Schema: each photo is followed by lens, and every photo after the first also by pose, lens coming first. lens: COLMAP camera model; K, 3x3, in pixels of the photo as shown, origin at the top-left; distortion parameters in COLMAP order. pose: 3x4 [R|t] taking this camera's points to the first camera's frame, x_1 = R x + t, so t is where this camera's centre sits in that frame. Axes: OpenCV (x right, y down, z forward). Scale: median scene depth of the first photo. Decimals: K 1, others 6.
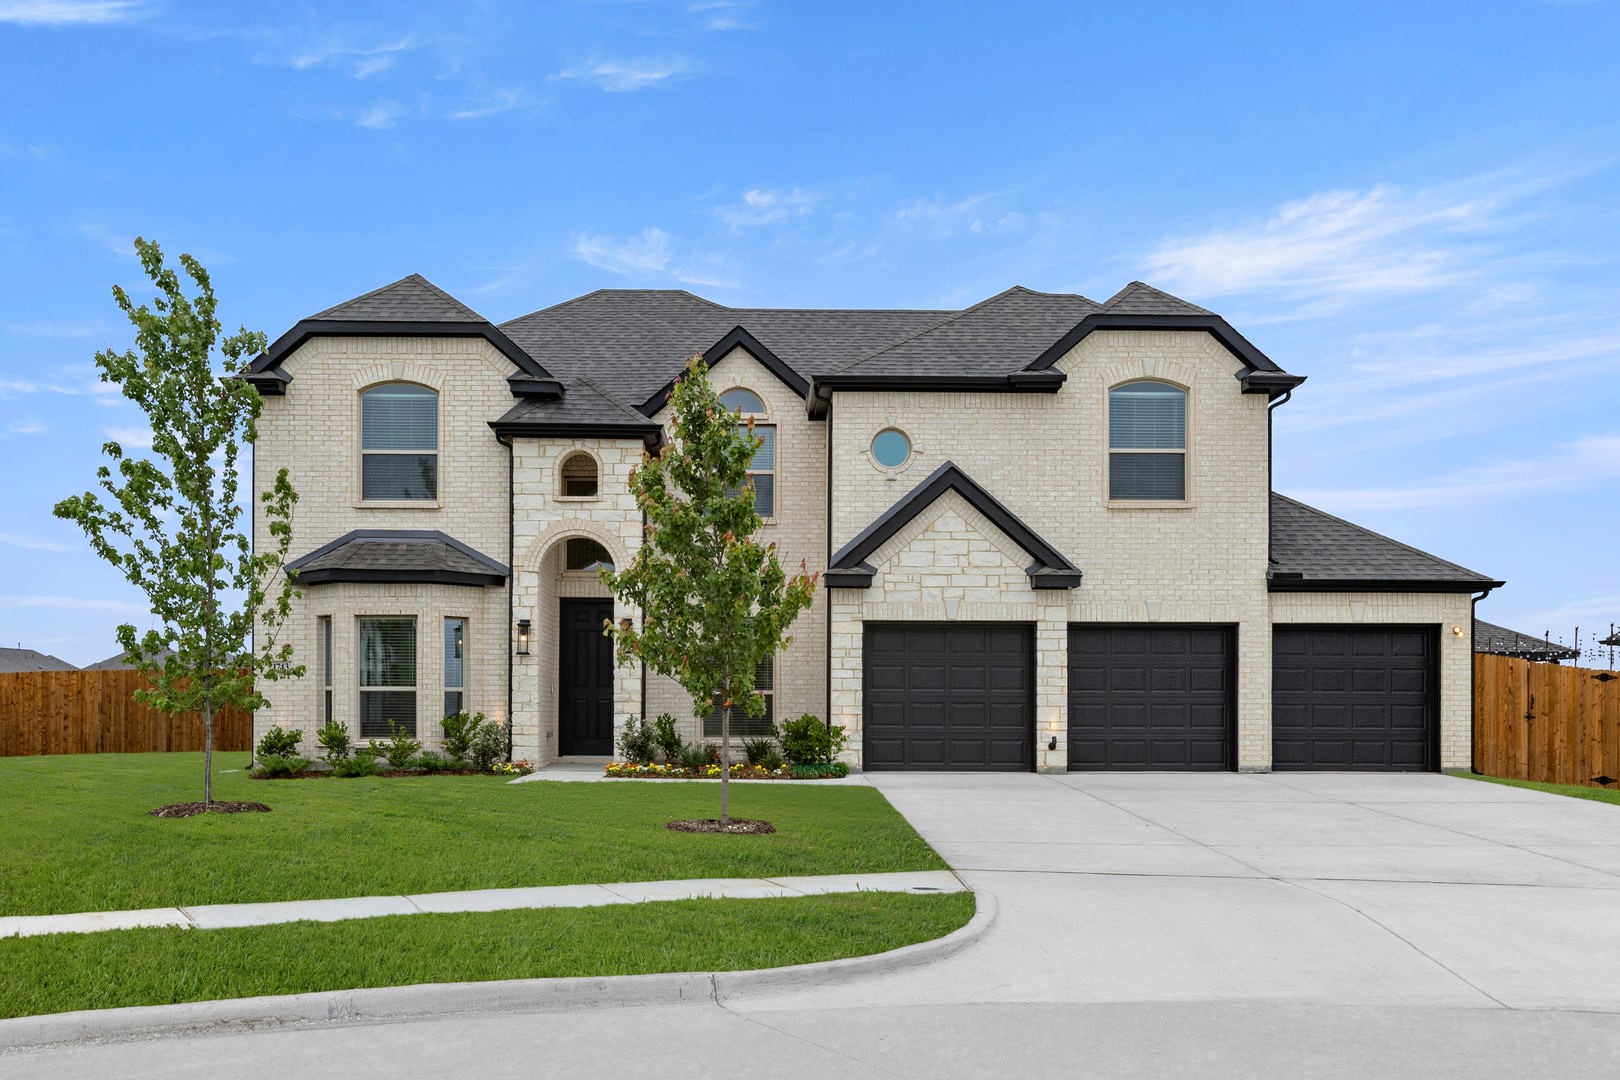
lens RADIAL K [[1218.7, 0, 810.0], [0, 1218.7, 560.0], [0, 0, 1]] dist [-0.005553, -0.001672]
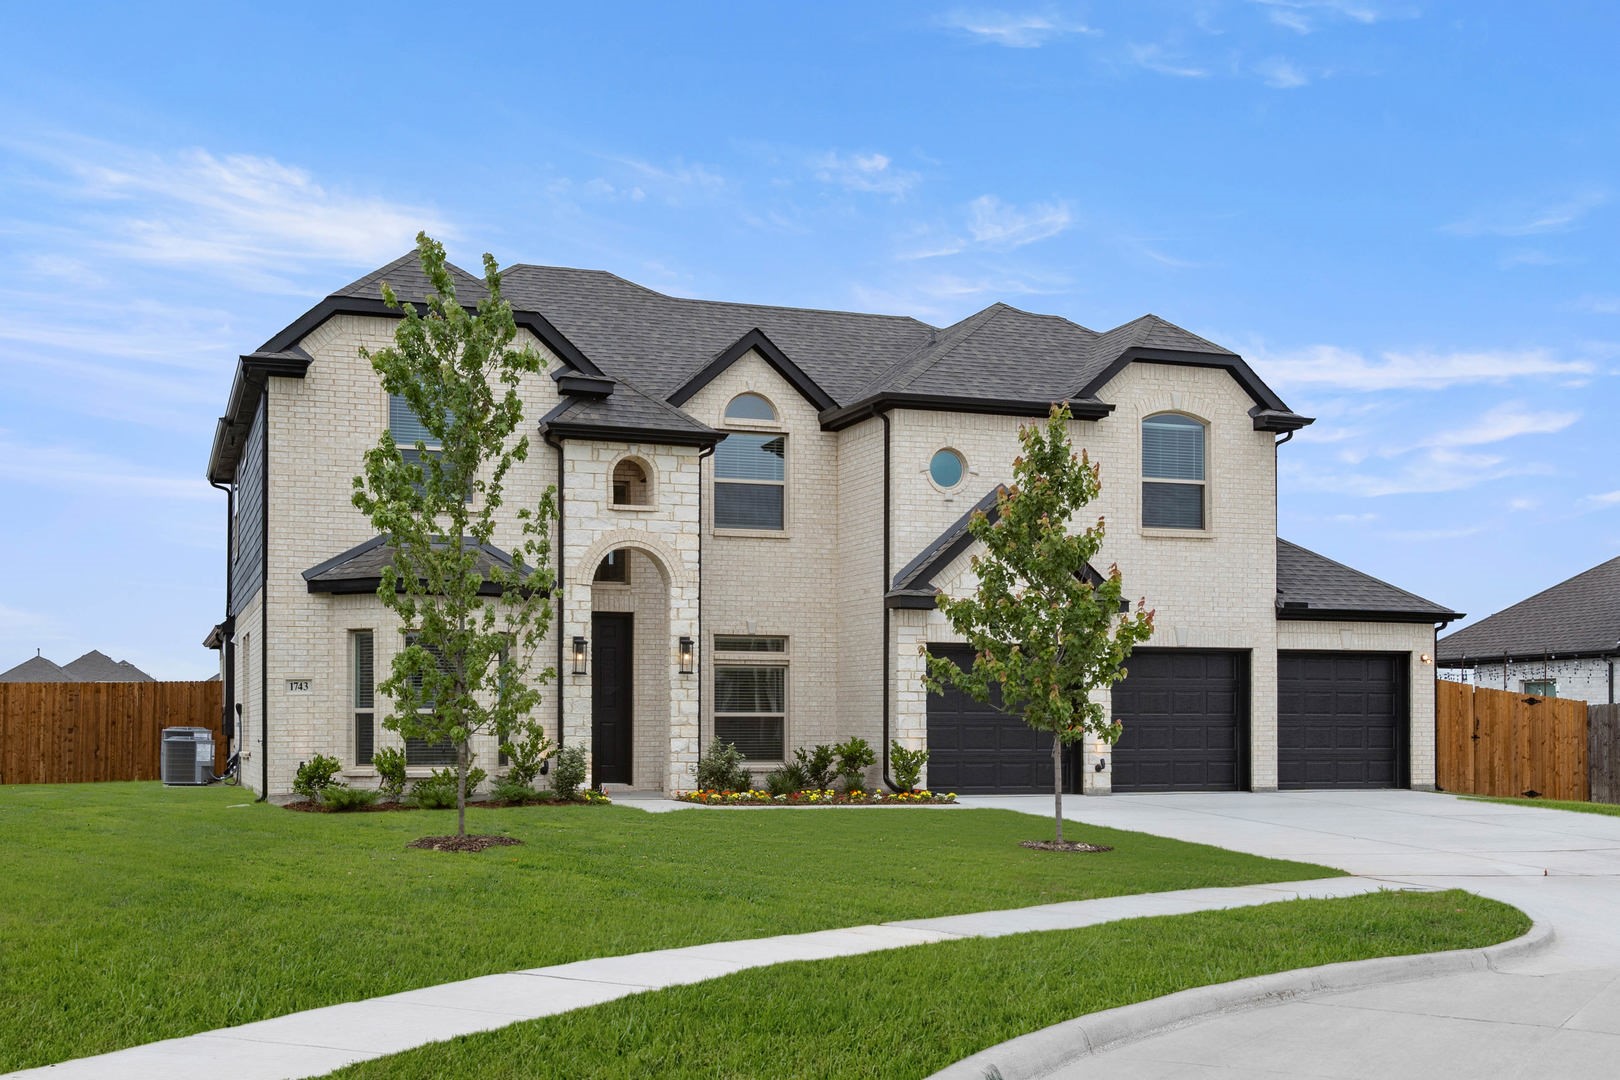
lens RADIAL K [[1346.7, 0, 810.0], [0, 1346.7, 540.0], [0, 0, 1]] dist [-0.001964, 0.000562]
pose [[0.969987, 0.031998, 0.241041, -0.300654], [-0.029611, 0.999470, -0.013519, -0.015267], [-0.241346, 0.005975, 0.970421, -0.036339]]
